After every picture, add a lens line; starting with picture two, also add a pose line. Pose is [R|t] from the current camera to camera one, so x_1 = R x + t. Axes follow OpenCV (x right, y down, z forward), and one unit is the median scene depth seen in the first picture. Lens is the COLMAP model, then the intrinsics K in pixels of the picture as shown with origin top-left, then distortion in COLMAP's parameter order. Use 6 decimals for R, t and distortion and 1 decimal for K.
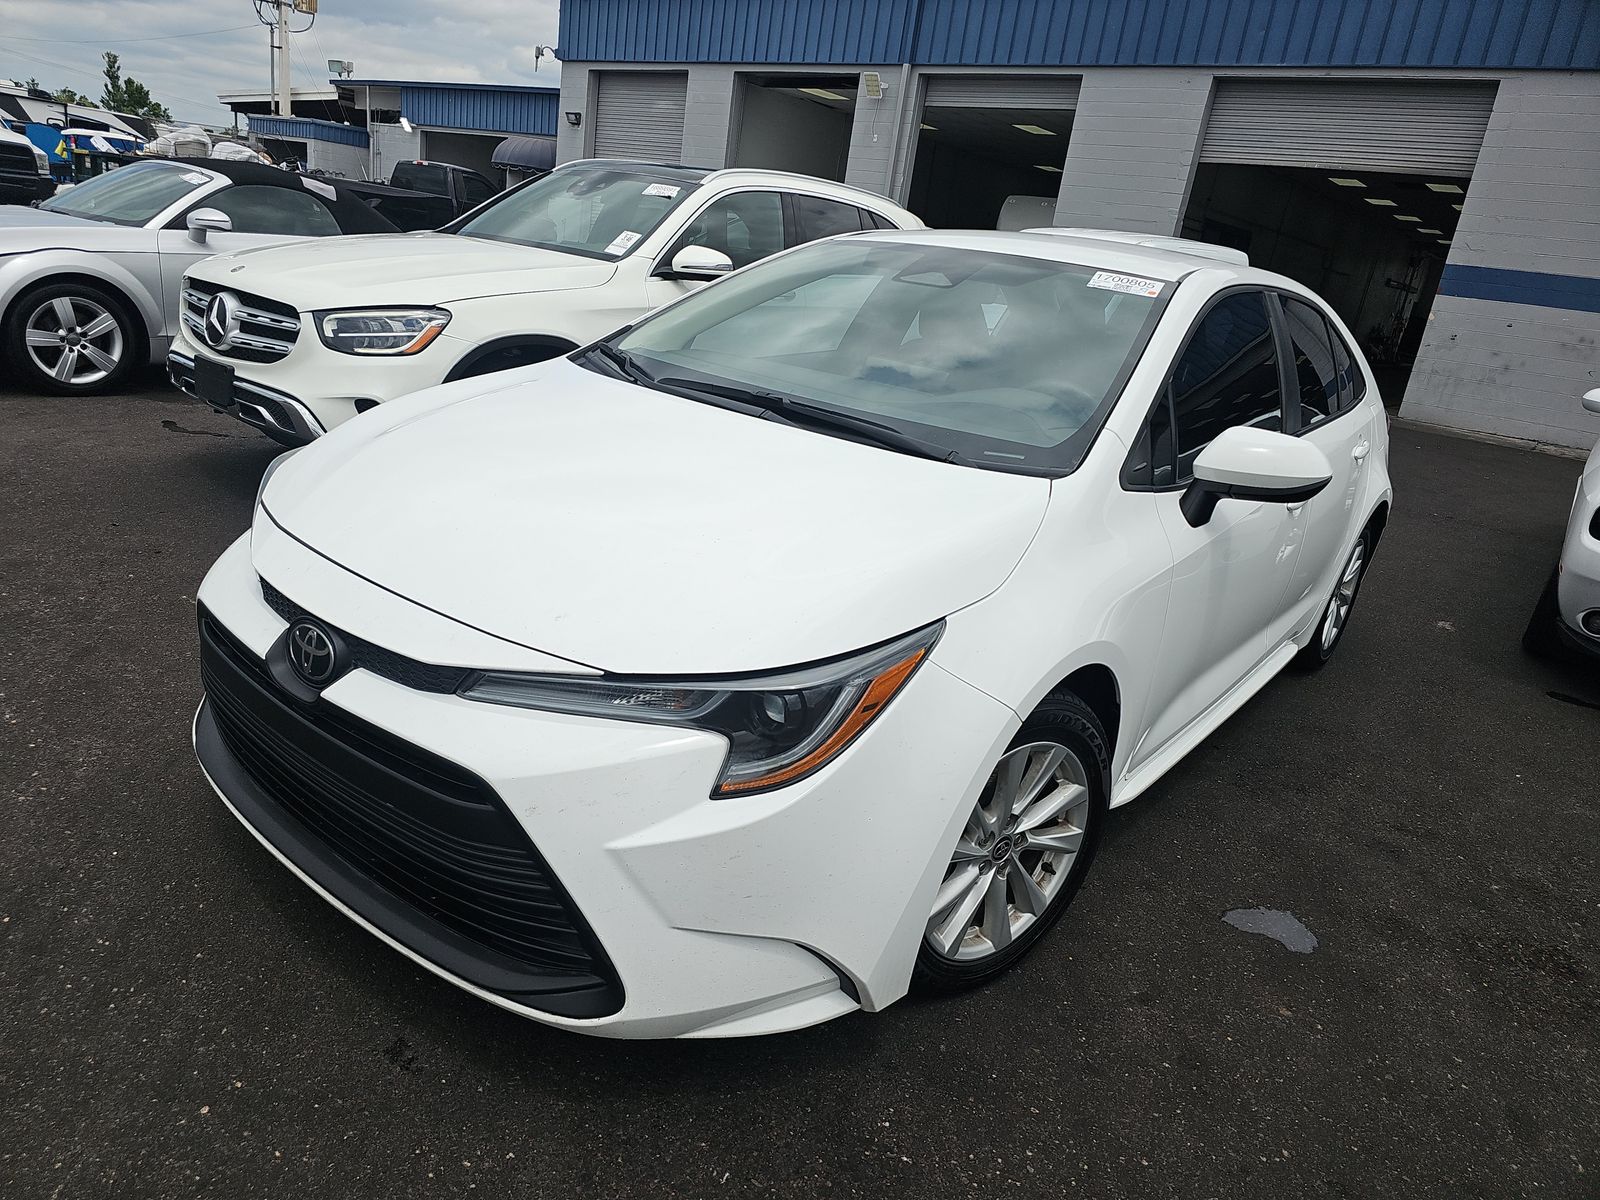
lens RADIAL K [[1055.2, 0, 777.1], [0, 1055.2, 618.1], [0, 0, 1]] dist [0.045694, -0.033423]
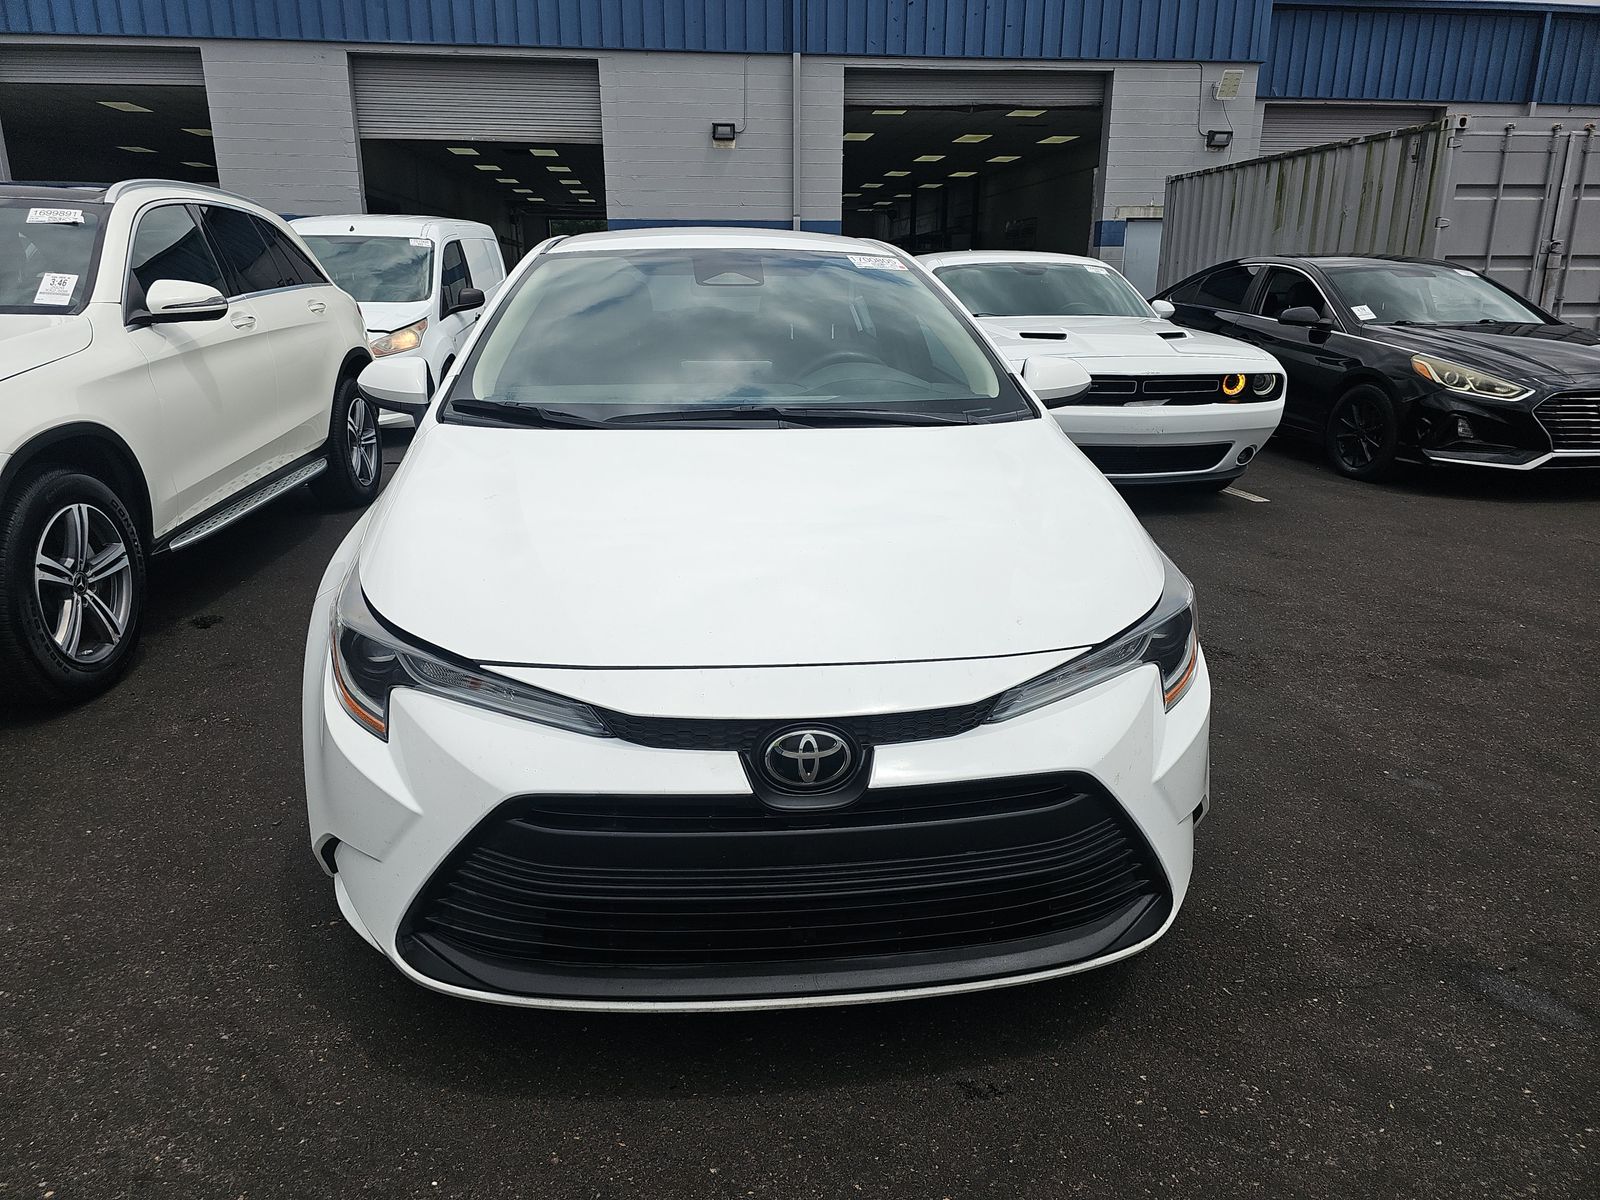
lens RADIAL K [[1055.2, 0, 777.1], [0, 1055.2, 618.1], [0, 0, 1]] dist [0.045694, -0.033423]
pose [[0.701096, -0.332526, 0.630786, -0.128714], [0.317198, 0.937703, 0.141767, -0.028501], [-0.638632, 0.100692, 0.762896, 0.039886]]
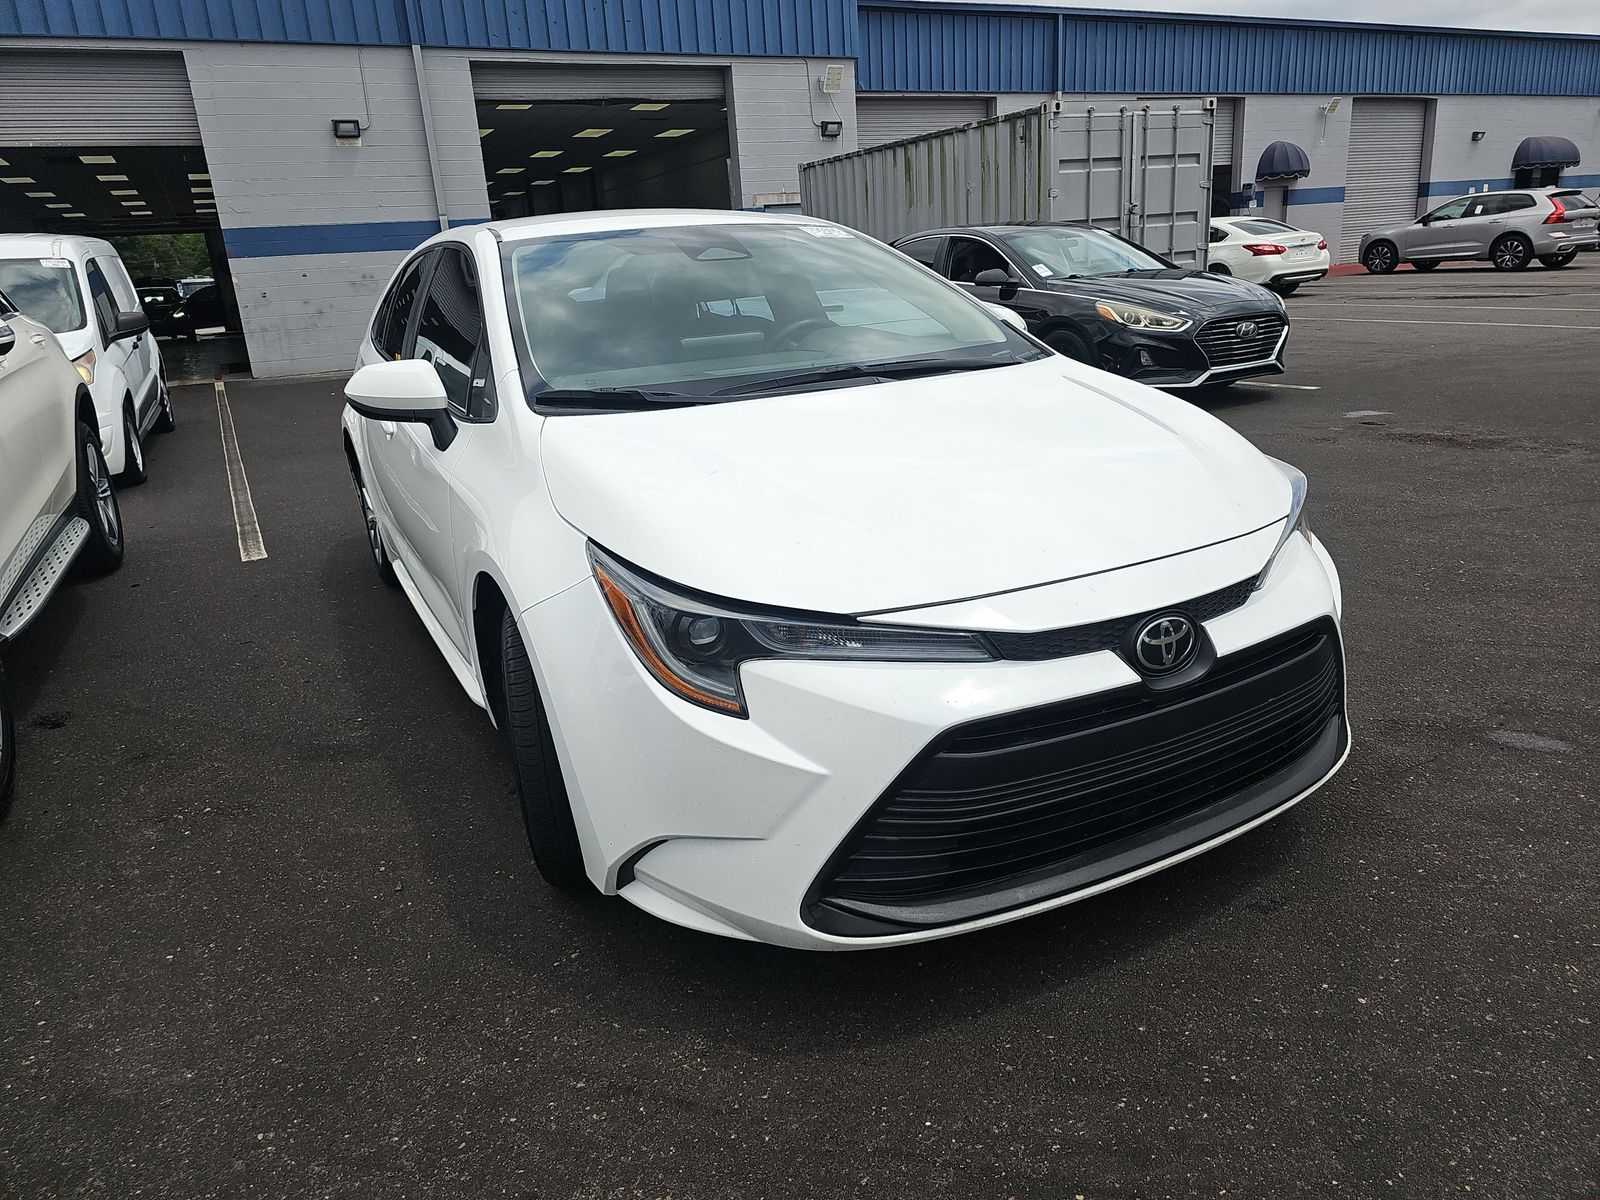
lens RADIAL K [[1056.7, 0, 800.0], [0, 1056.7, 600.0], [0, 0, 1]] dist [0.065639, -0.053400]
pose [[0.379810, -0.420798, 0.823816, -0.181840], [0.413106, 0.873973, 0.255960, -0.053555], [-0.827700, 0.243107, 0.505778, 0.098467]]
